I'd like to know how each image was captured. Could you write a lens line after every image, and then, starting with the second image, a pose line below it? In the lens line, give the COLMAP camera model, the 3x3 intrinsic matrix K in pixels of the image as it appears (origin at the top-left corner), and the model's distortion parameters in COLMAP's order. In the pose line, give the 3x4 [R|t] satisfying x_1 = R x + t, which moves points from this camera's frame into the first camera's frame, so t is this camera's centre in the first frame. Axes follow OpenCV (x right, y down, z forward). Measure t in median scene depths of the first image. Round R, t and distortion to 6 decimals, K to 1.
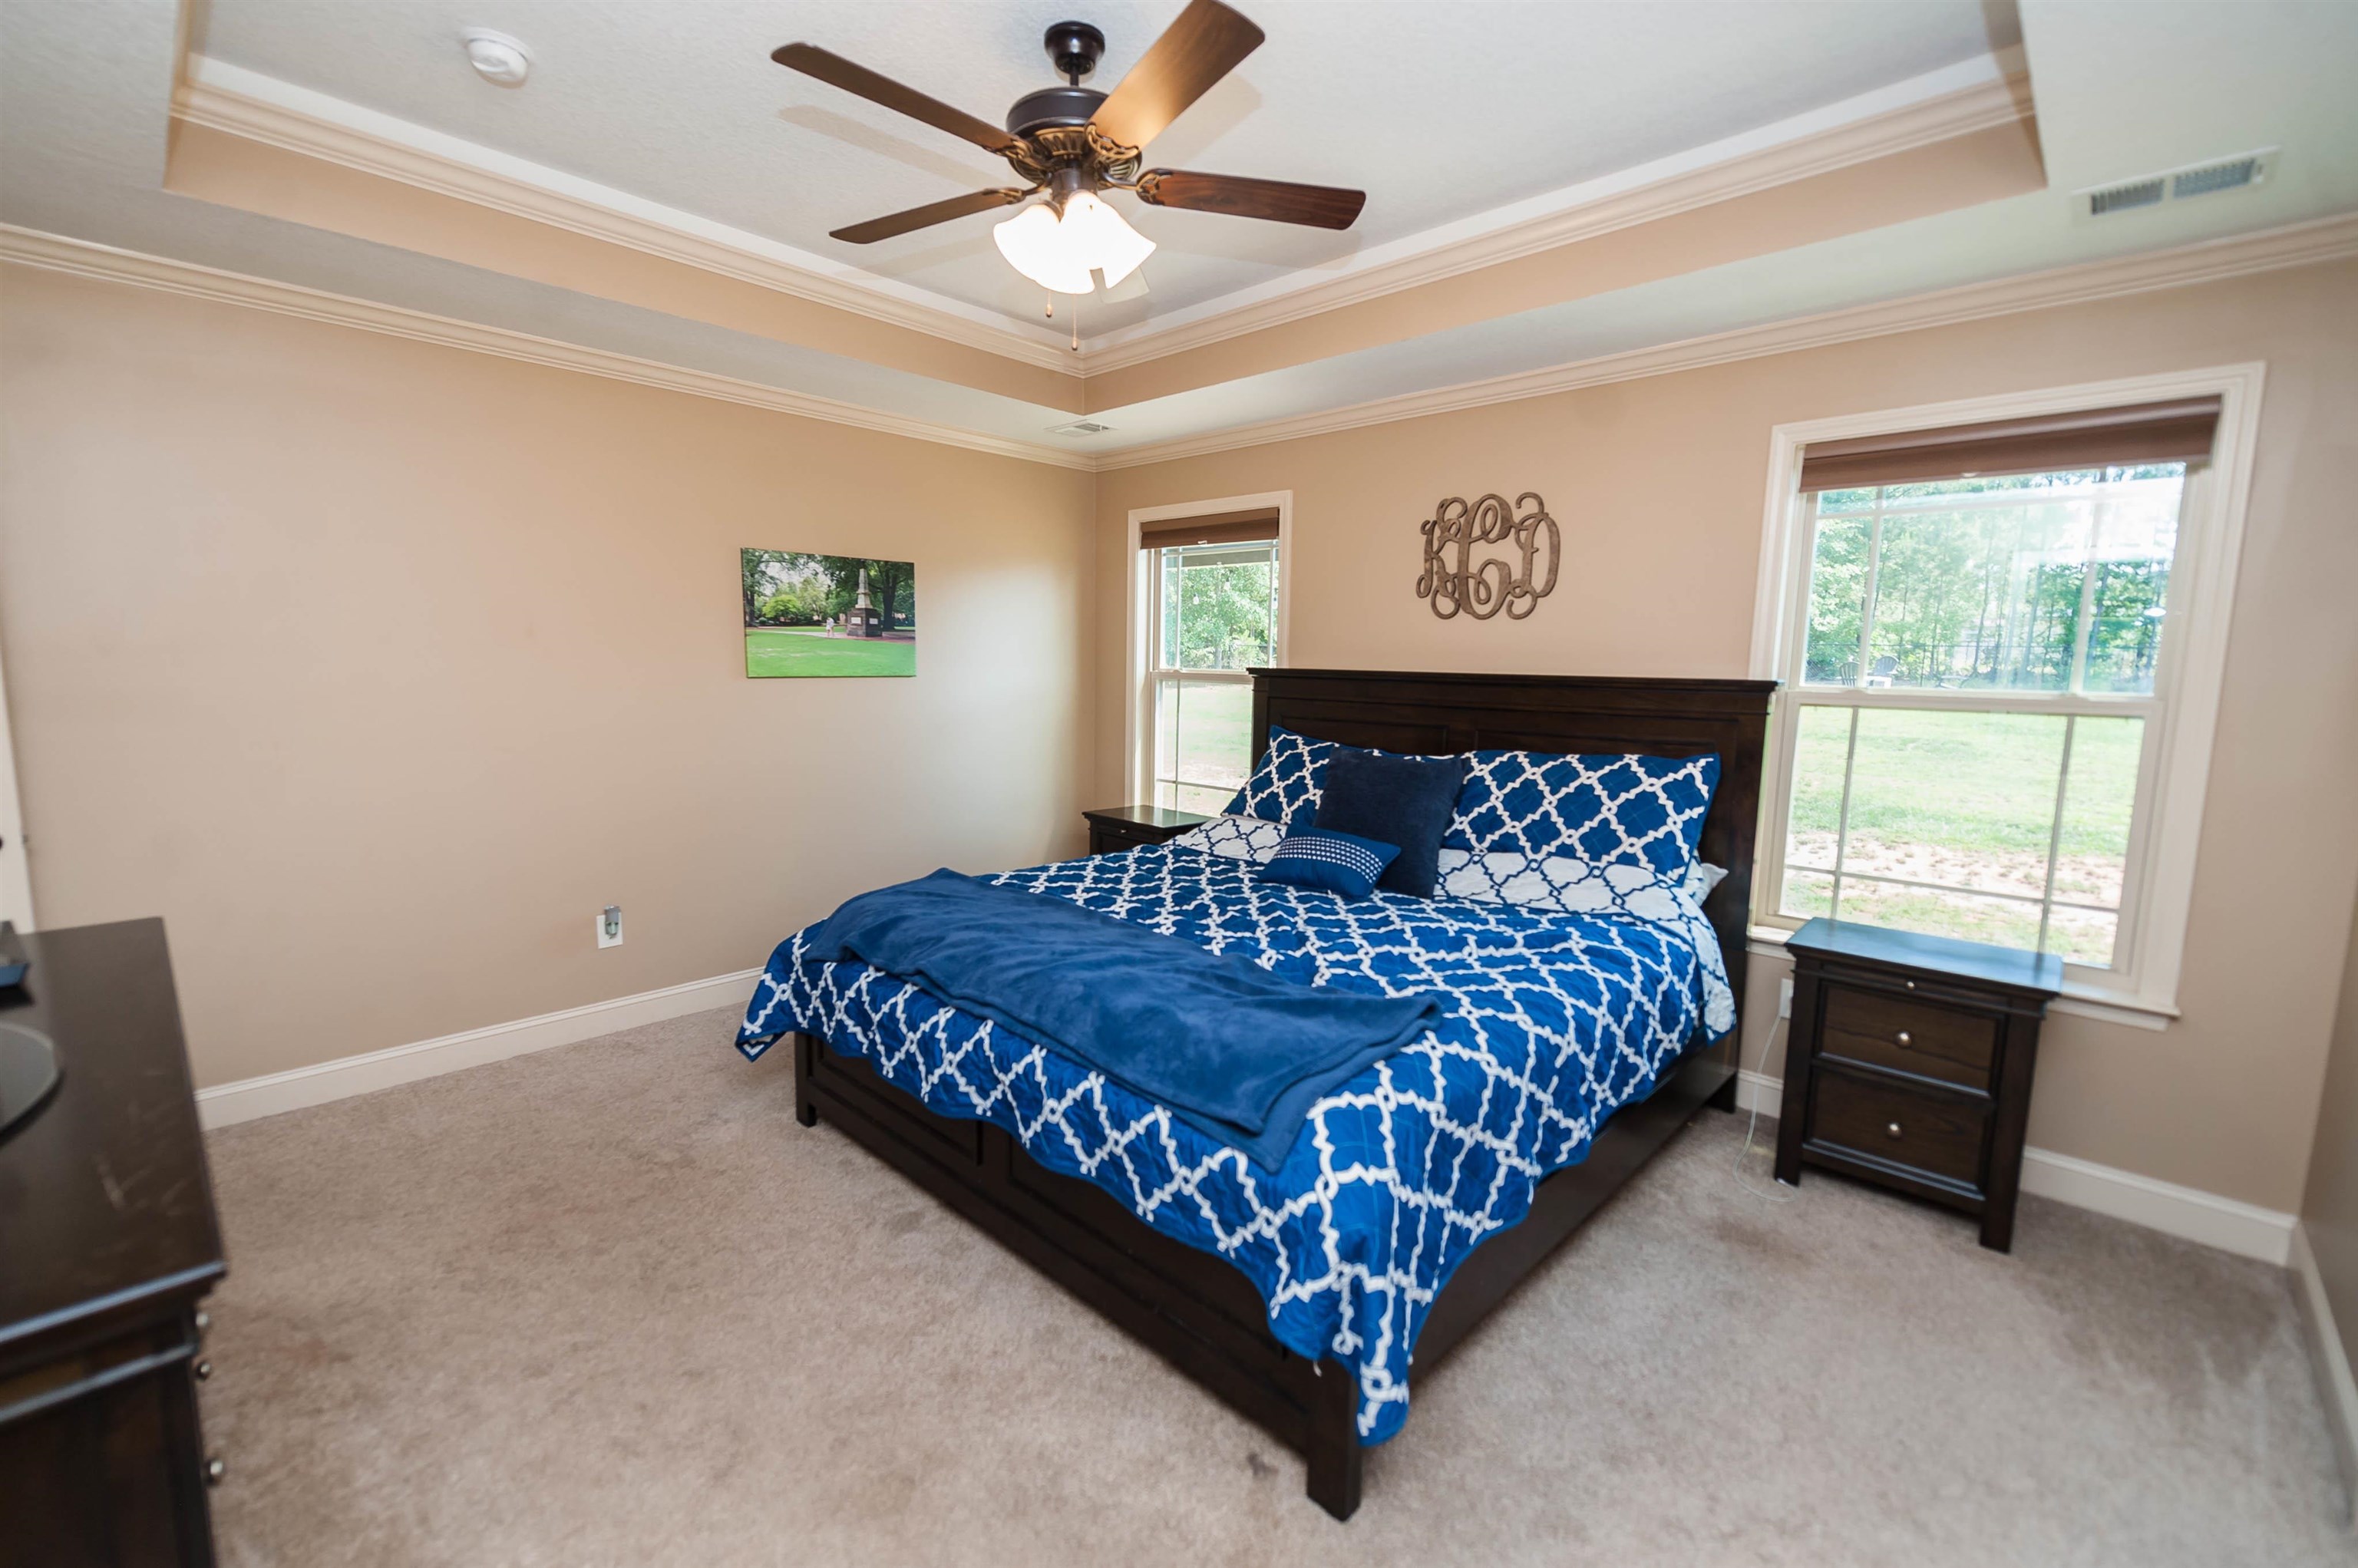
lens RADIAL K [[956.1, 0, 1179.0], [0, 956.1, 784.0], [0, 0, 1]] dist [0.014901, -0.006765]
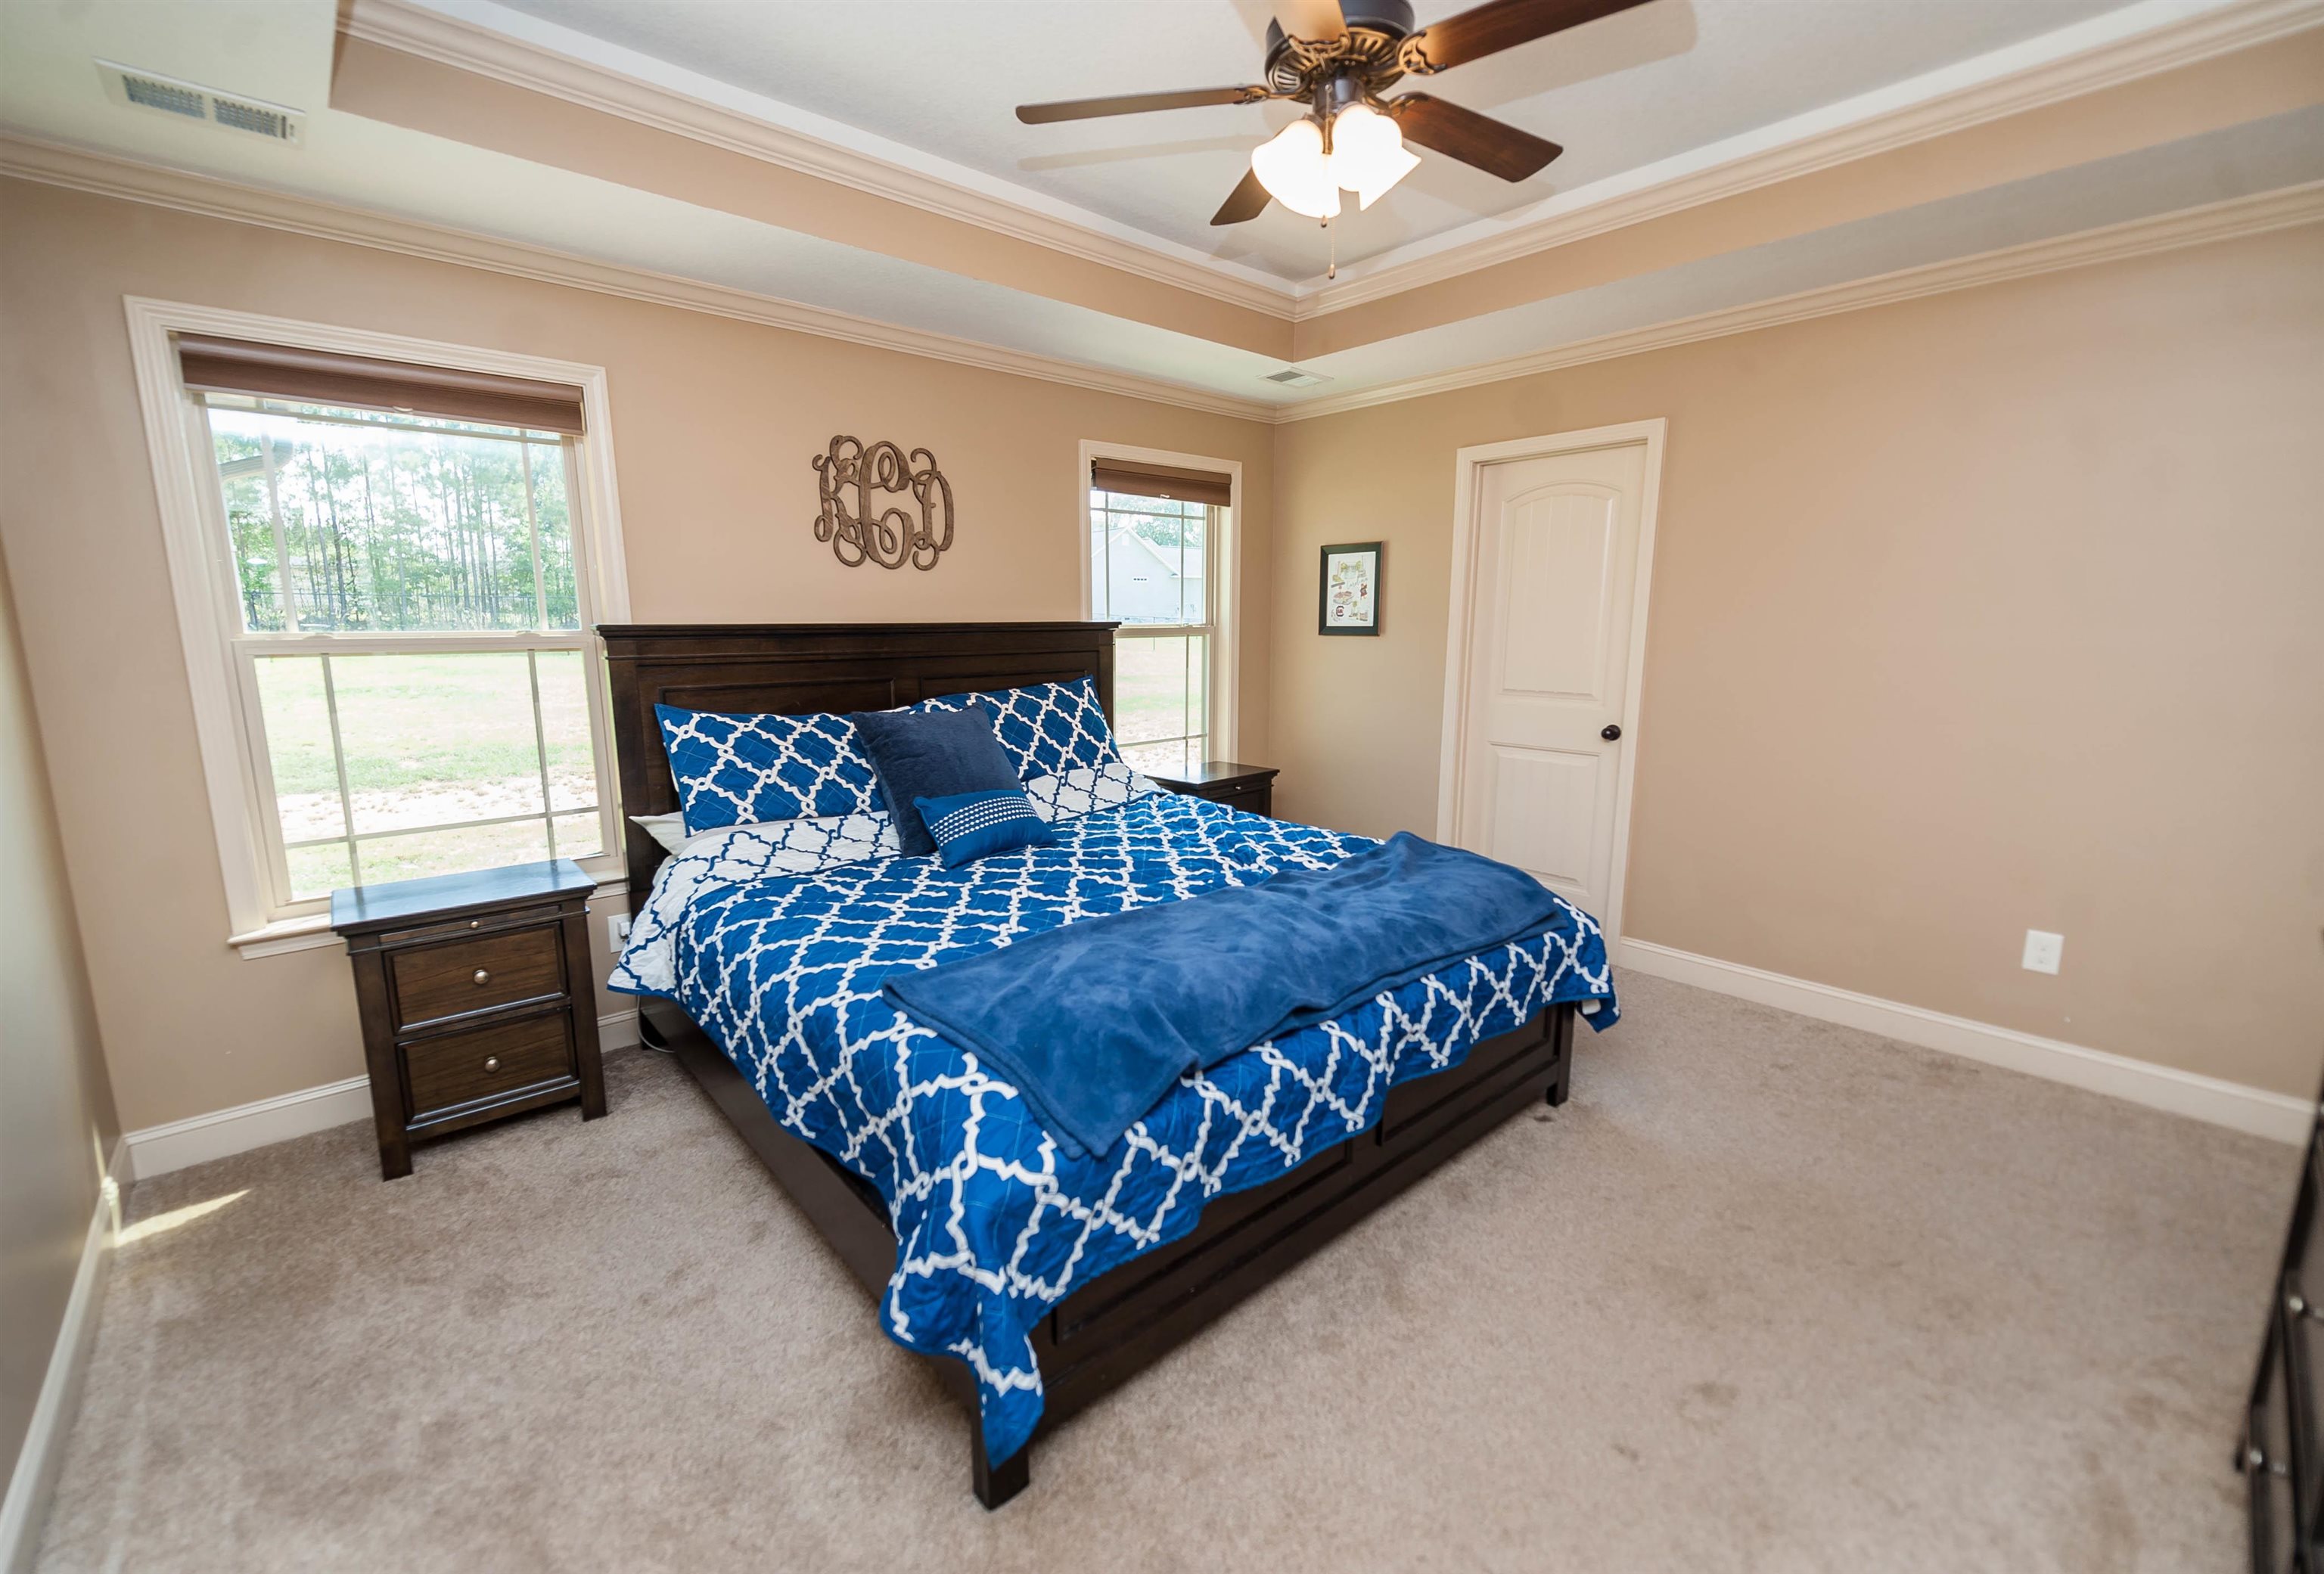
lens RADIAL K [[945.4, 0, 1112.5], [0, 945.4, 781.7], [0, 0, 1]] dist [0.018873, -0.005241]
pose [[0.115929, -0.187696, 0.975362, -0.687830], [0.138335, 0.975463, 0.171273, -0.096091], [-0.983577, 0.115071, 0.139049, 0.686441]]
